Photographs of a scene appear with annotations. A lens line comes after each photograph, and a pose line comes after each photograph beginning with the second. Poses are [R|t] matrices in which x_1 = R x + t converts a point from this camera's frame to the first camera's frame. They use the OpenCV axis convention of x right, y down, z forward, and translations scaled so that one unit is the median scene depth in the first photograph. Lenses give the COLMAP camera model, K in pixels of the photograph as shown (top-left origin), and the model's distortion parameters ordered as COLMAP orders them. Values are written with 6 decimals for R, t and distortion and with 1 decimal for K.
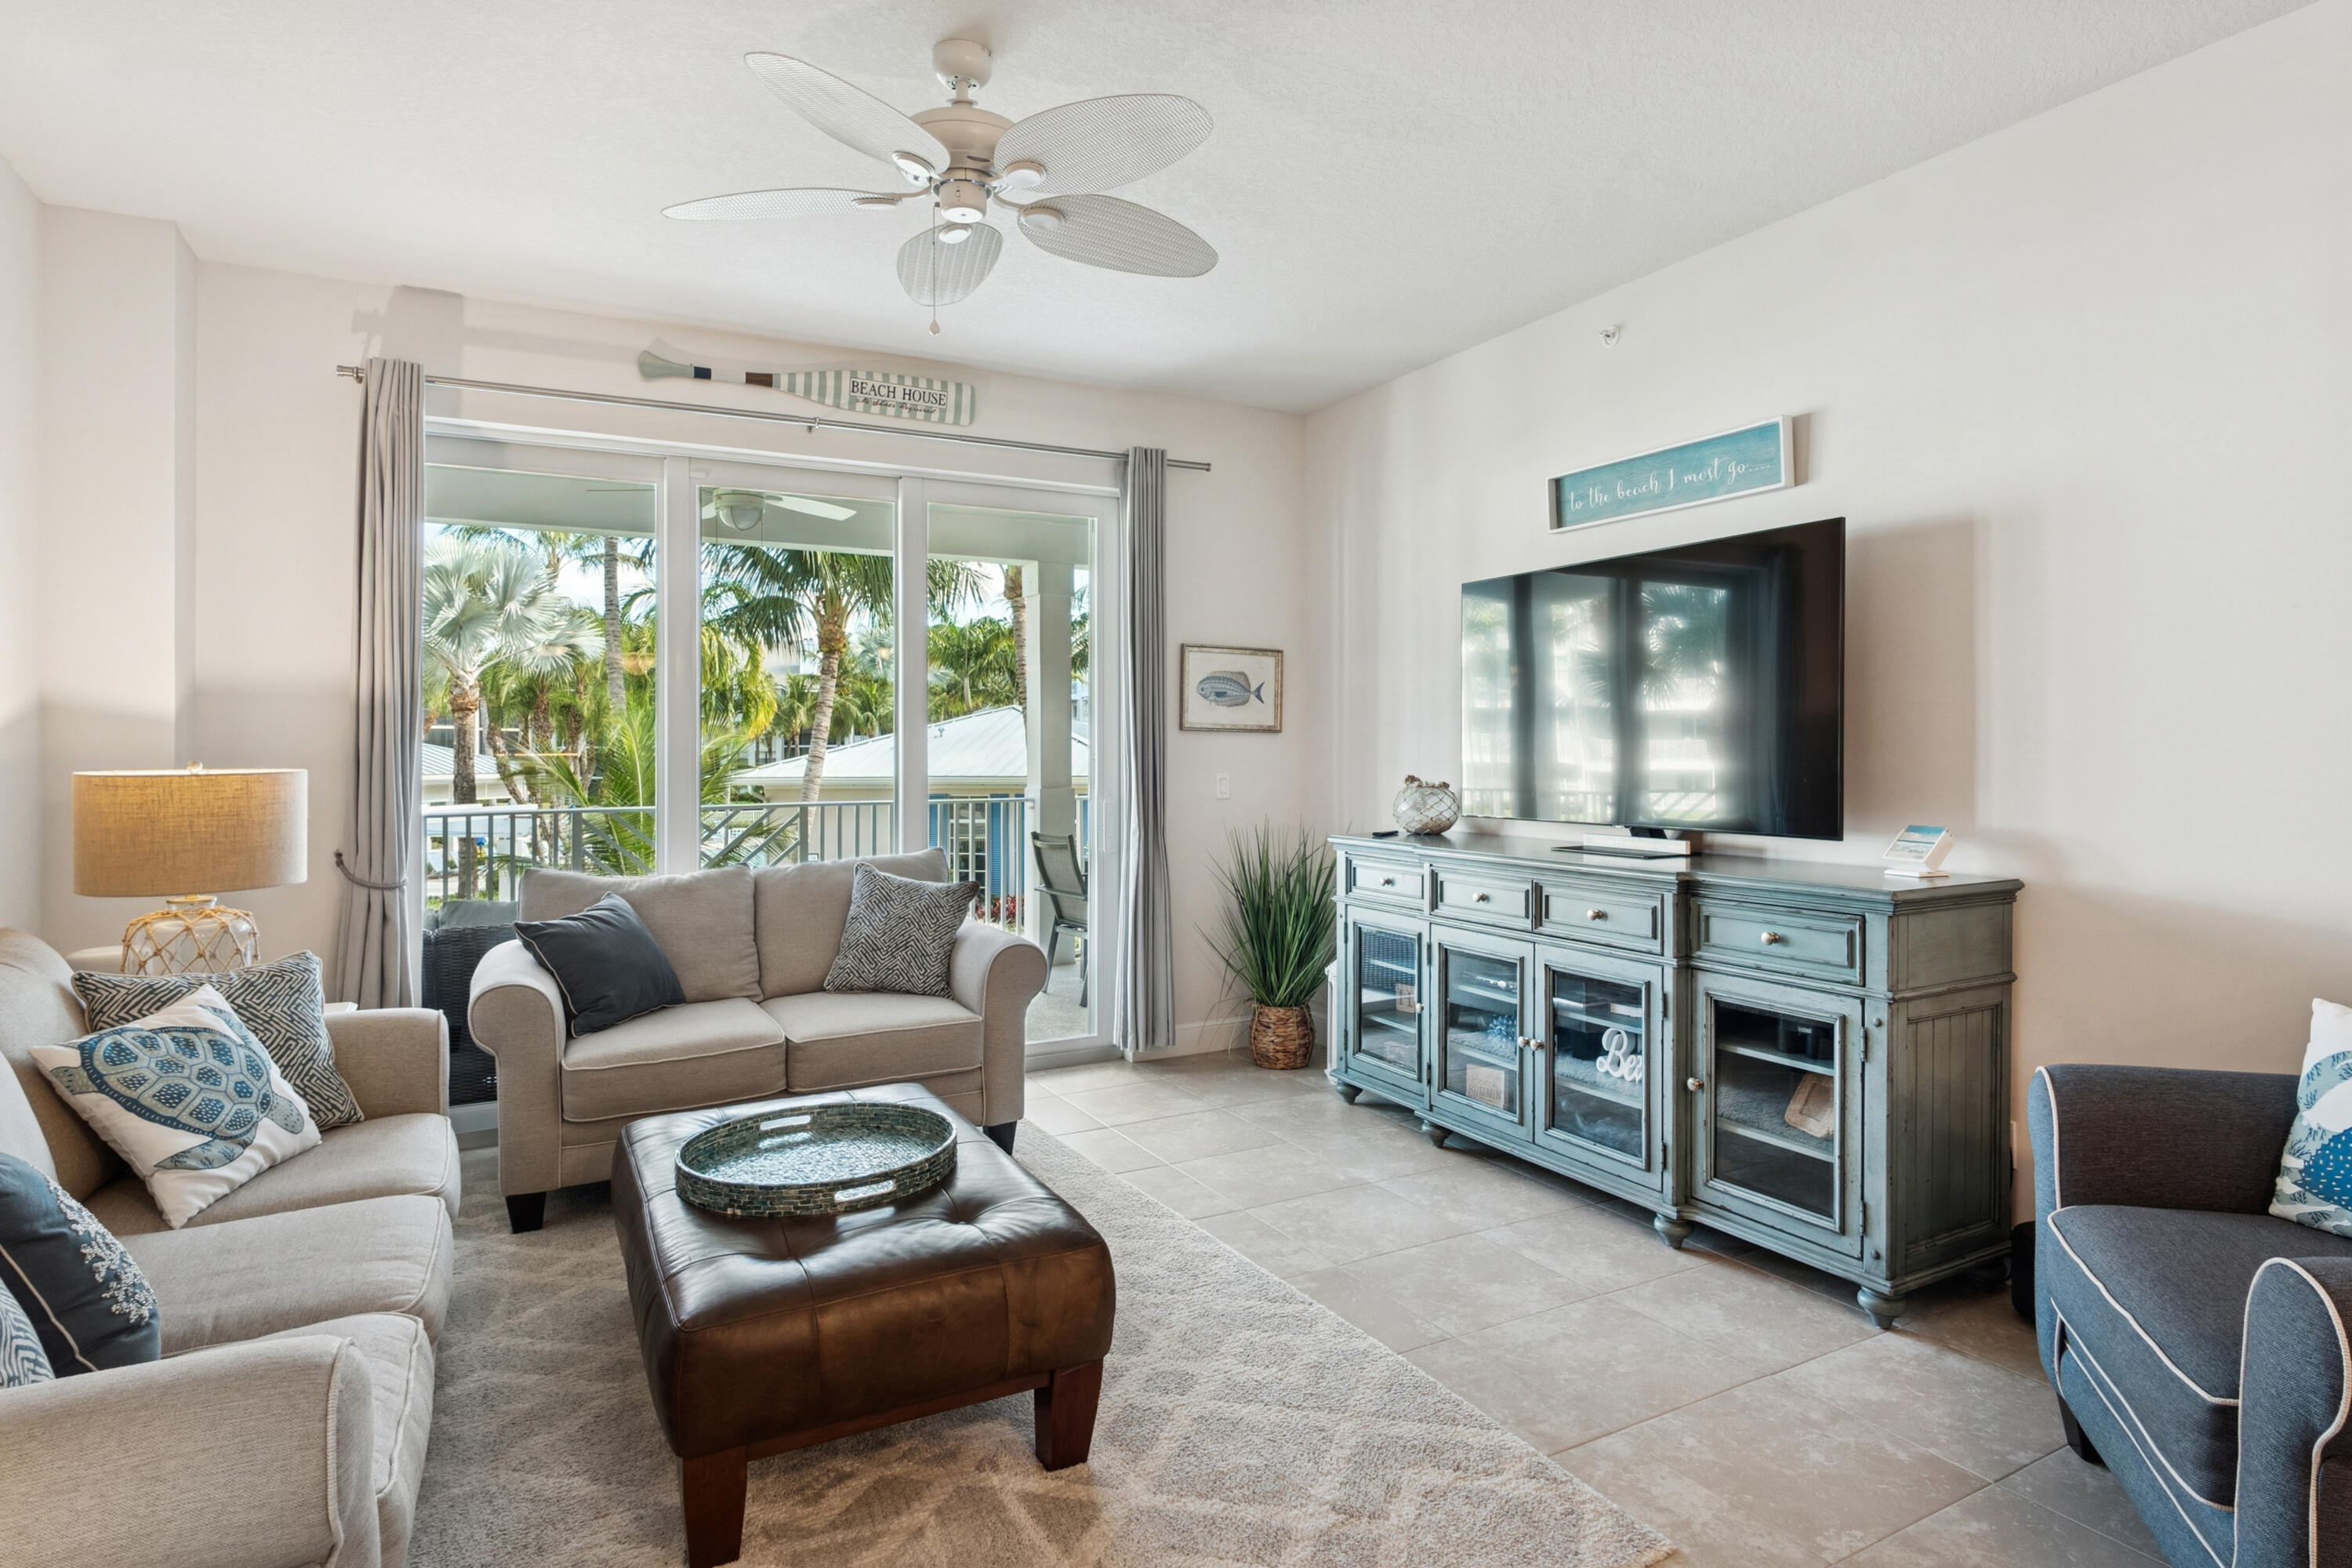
lens RADIAL K [[1256.6, 0, 1219.7], [0, 1256.6, 764.3], [0, 0, 1]] dist [-0.013132, 0.001518]
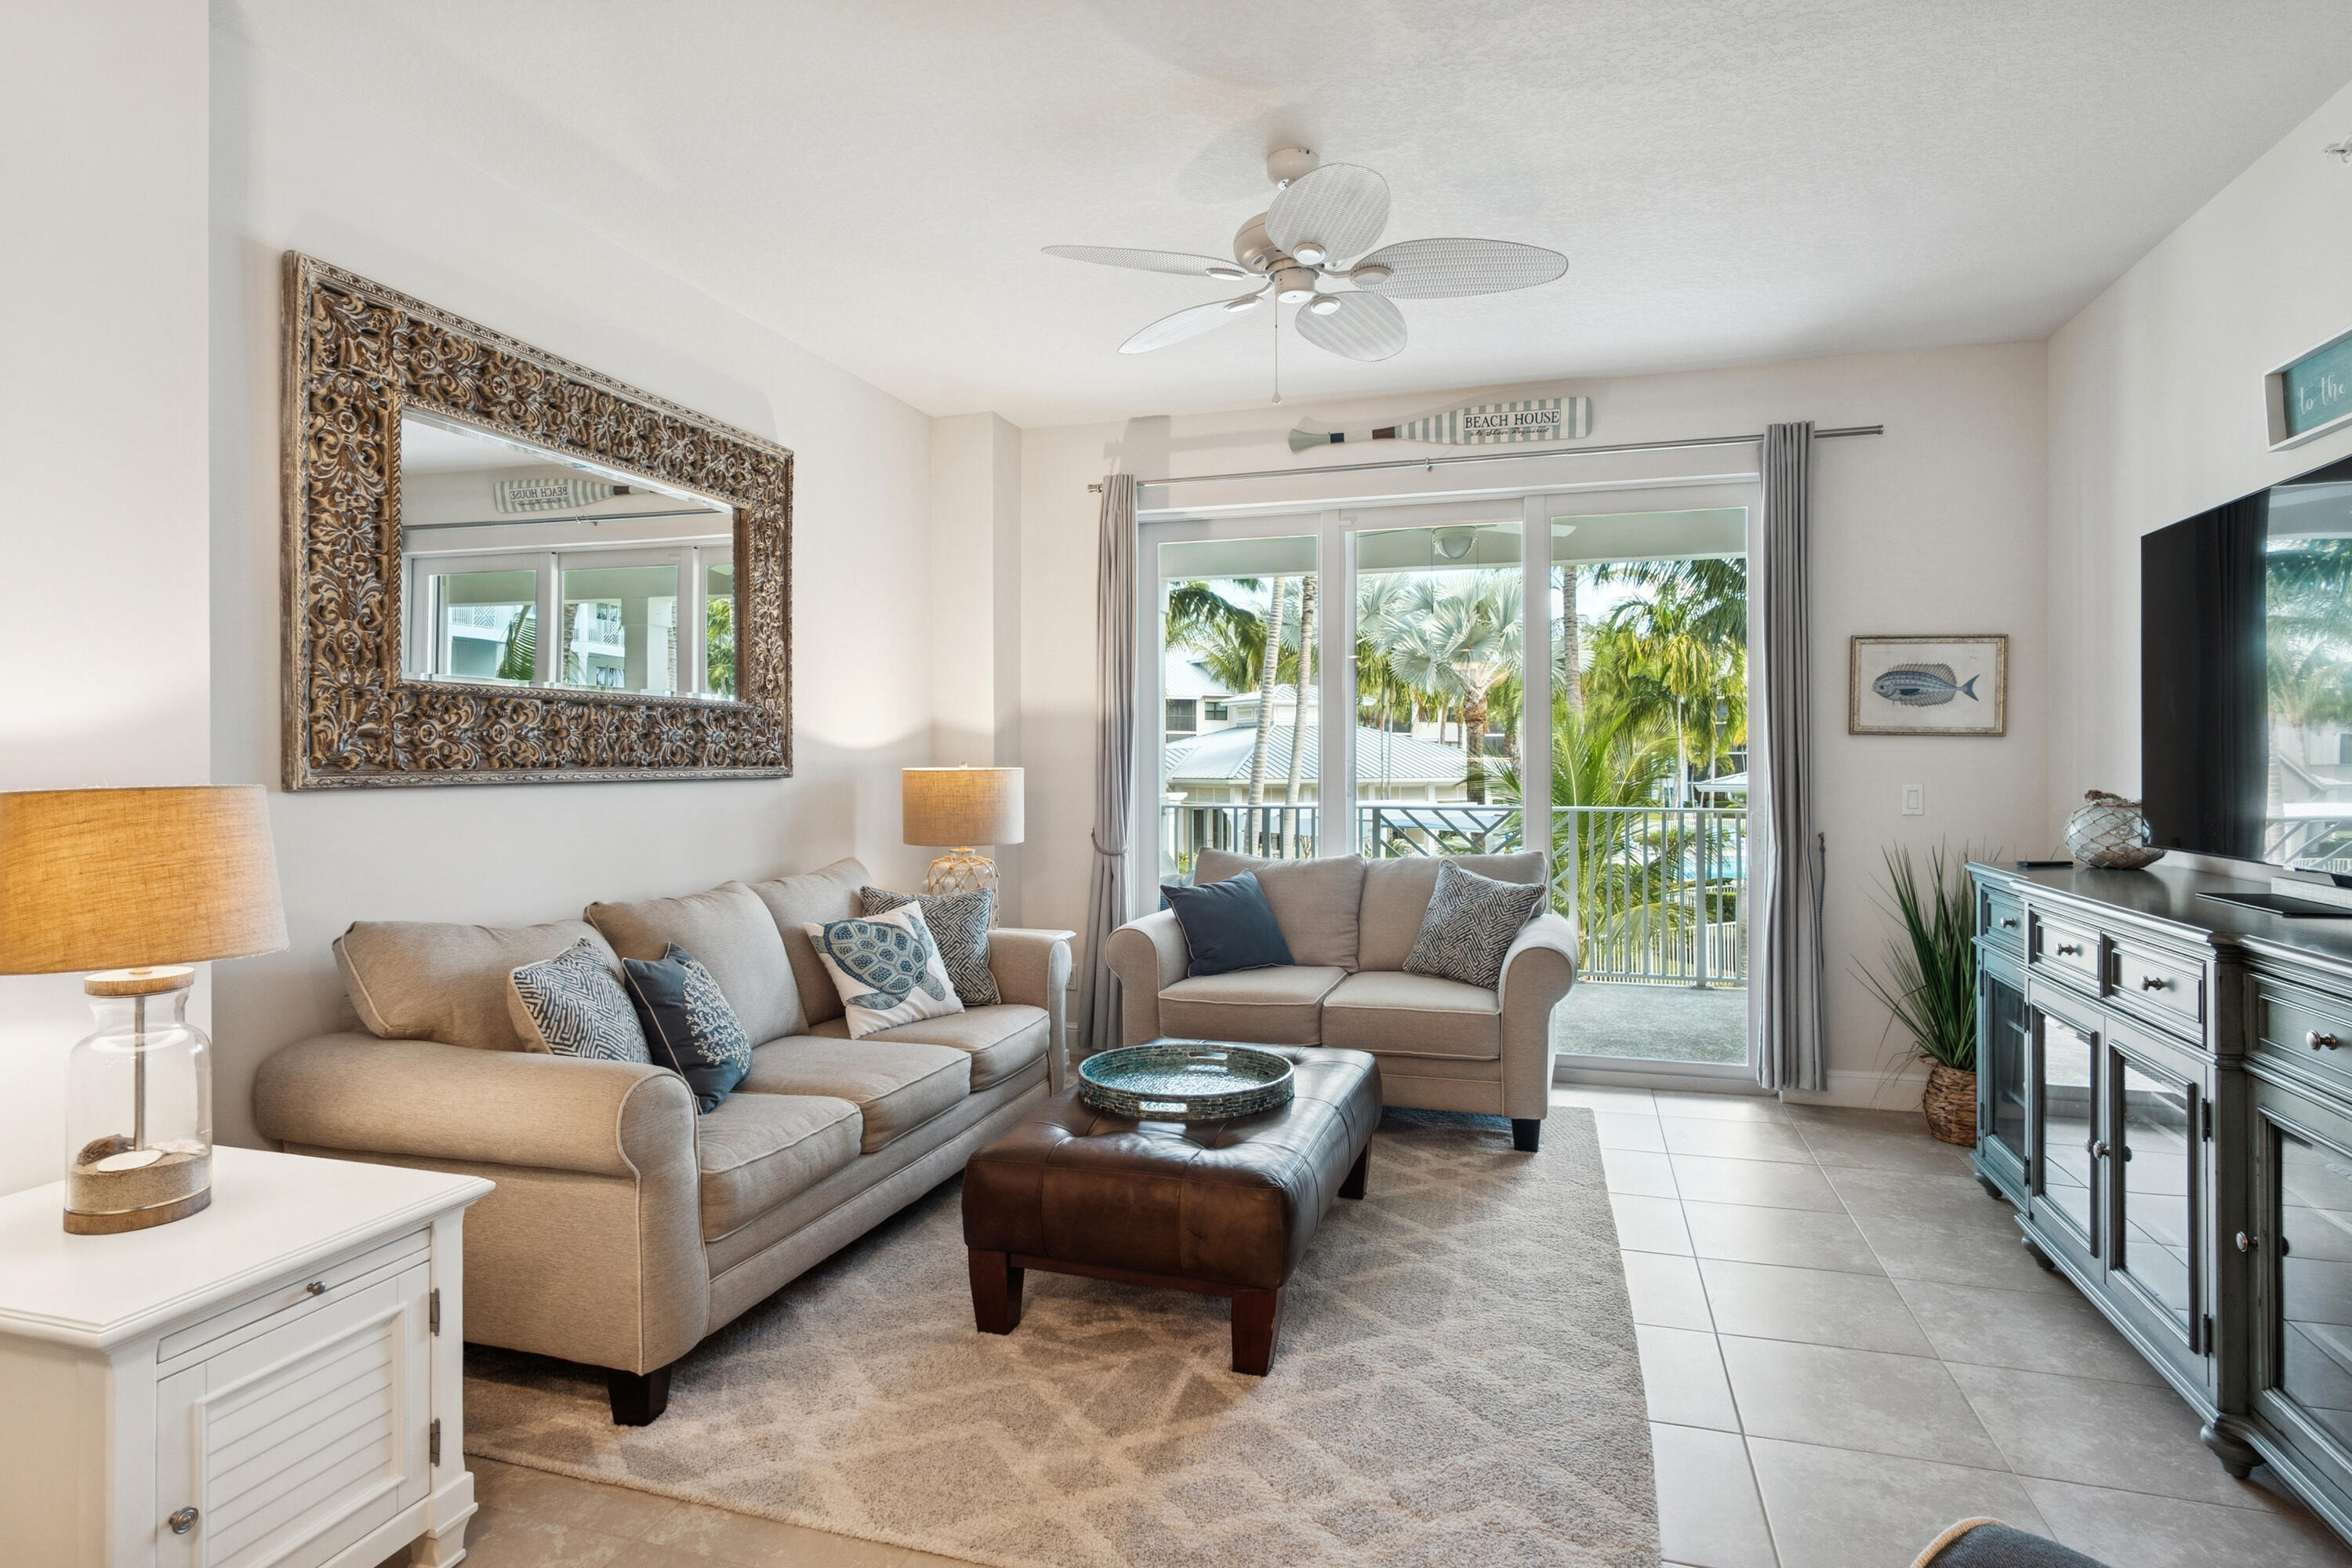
lens RADIAL K [[1256.6, 0, 1185.0], [0, 1256.6, 758.8], [0, 0, 1]] dist [-0.013132, 0.001518]
pose [[0.692762, 0.003774, -0.721156, 0.360395], [-0.010996, 0.999925, -0.005330, -0.000602], [0.721082, 0.011623, 0.692752, 0.079064]]
